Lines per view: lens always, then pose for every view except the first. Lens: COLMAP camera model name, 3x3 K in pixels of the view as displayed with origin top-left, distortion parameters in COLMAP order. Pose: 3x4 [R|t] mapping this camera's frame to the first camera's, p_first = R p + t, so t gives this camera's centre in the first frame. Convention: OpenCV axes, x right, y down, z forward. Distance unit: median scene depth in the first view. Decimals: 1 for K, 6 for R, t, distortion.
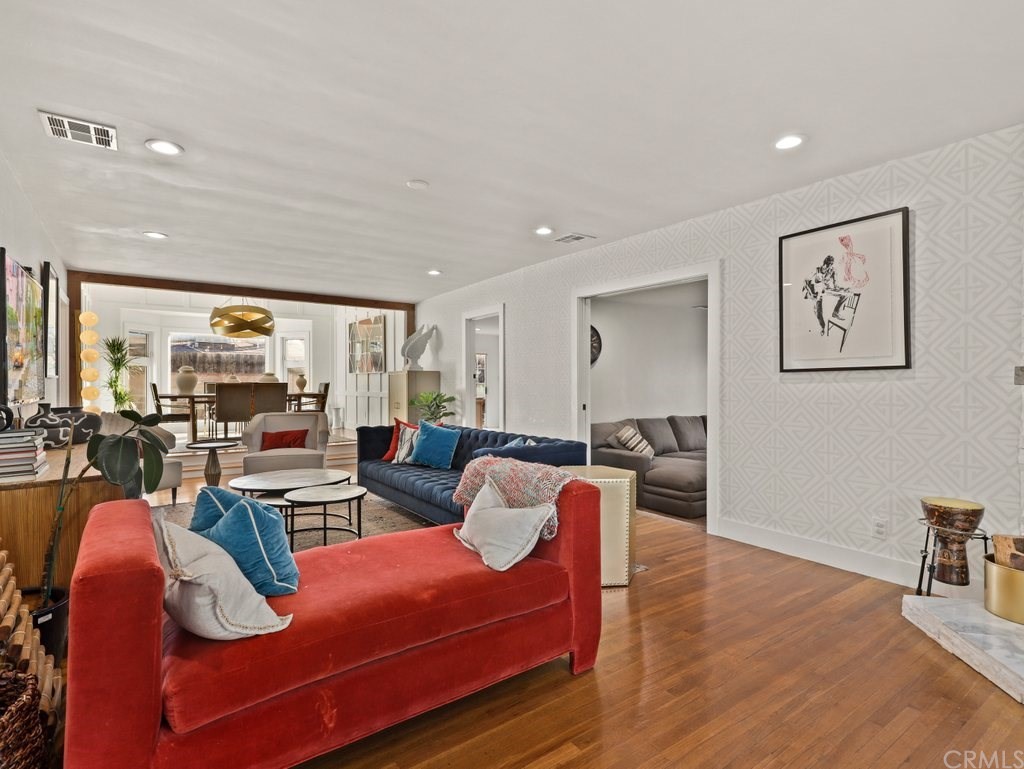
lens RADIAL K [[525.7, 0, 512.0], [0, 525.7, 384.5], [0, 0, 1]] dist [0.010117, -0.007385]
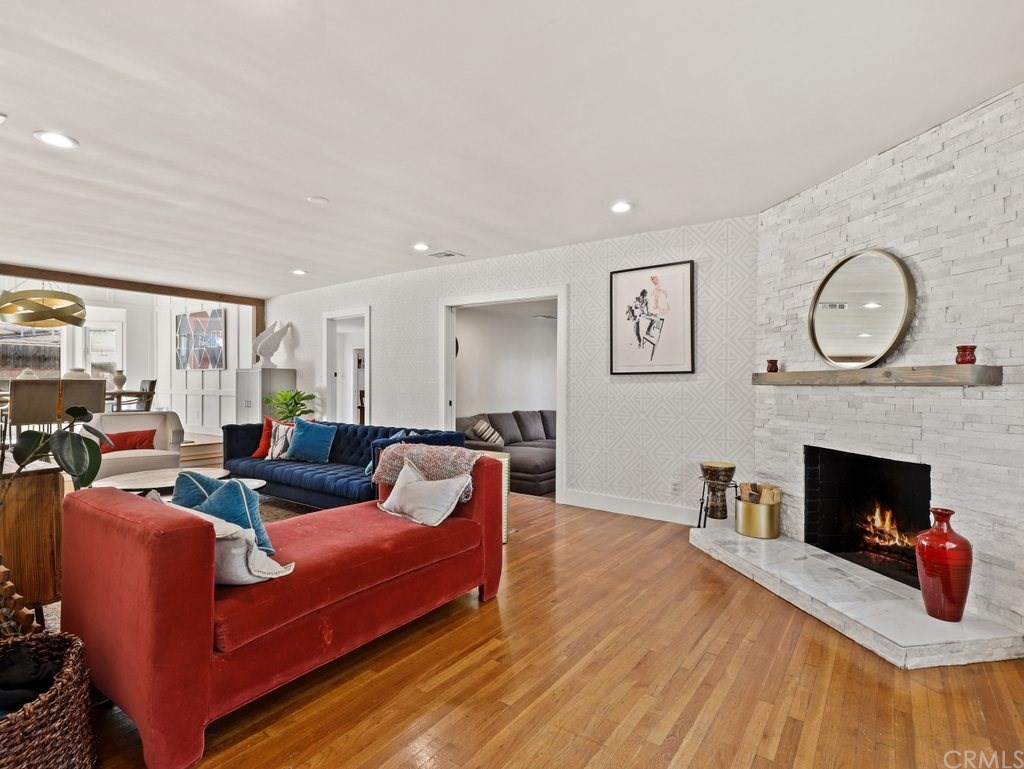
lens RADIAL K [[525.7, 0, 512.0], [0, 525.7, 384.5], [0, 0, 1]] dist [0.010117, -0.007385]
pose [[0.948172, 0.003318, 0.317740, -0.151397], [-0.004354, 0.999987, 0.002550, -0.001219], [-0.317727, -0.003802, 0.948175, -0.178482]]
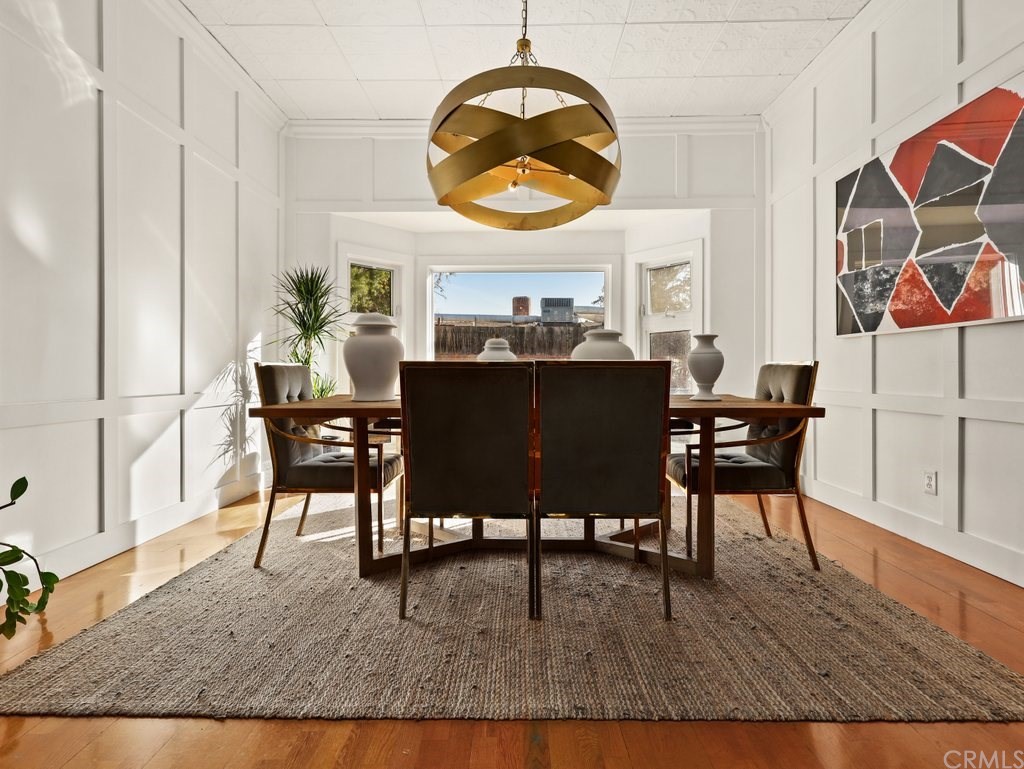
lens RADIAL K [[525.7, 0, 512.0], [0, 525.7, 384.5], [0, 0, 1]] dist [0.010117, -0.007385]
pose [[0.801957, 0.014200, -0.597213, -0.900529], [-0.000089, 0.999720, 0.023650, 0.003575], [0.597382, -0.018913, 0.801734, 2.026890]]
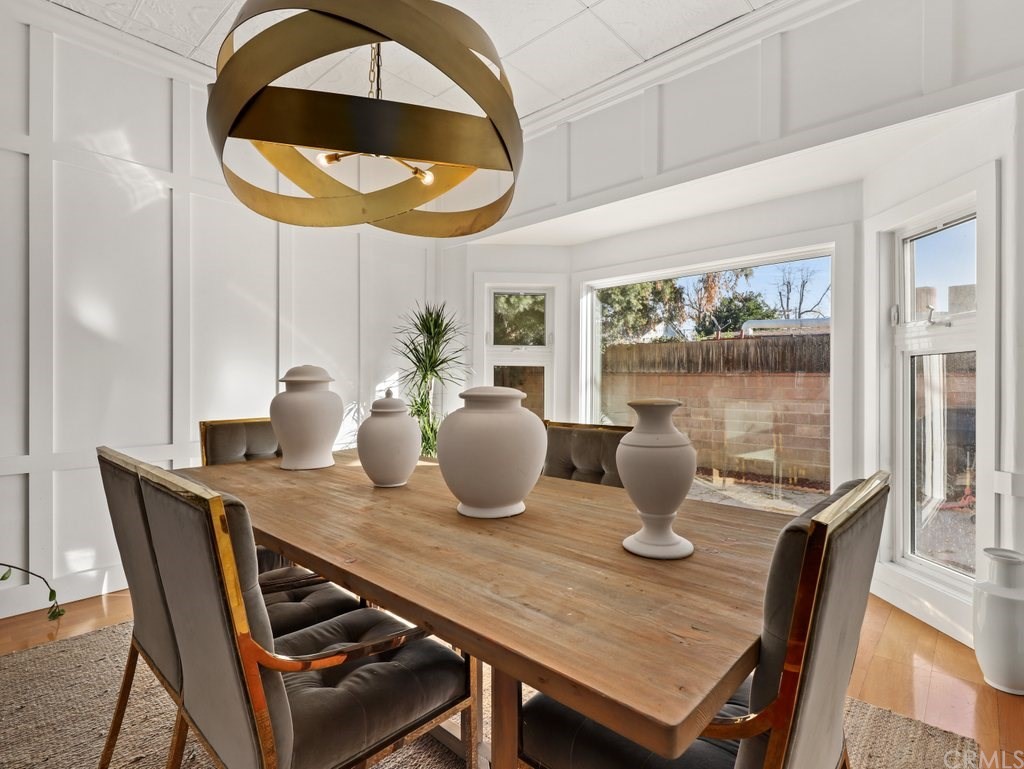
lens RADIAL K [[525.7, 0, 512.0], [0, 525.7, 384.5], [0, 0, 1]] dist [0.010117, -0.007385]
pose [[0.206299, 0.005071, -0.978476, -0.809210], [0.000097, 0.999986, 0.005203, -0.068978], [0.978489, -0.001169, 0.206296, 2.706085]]
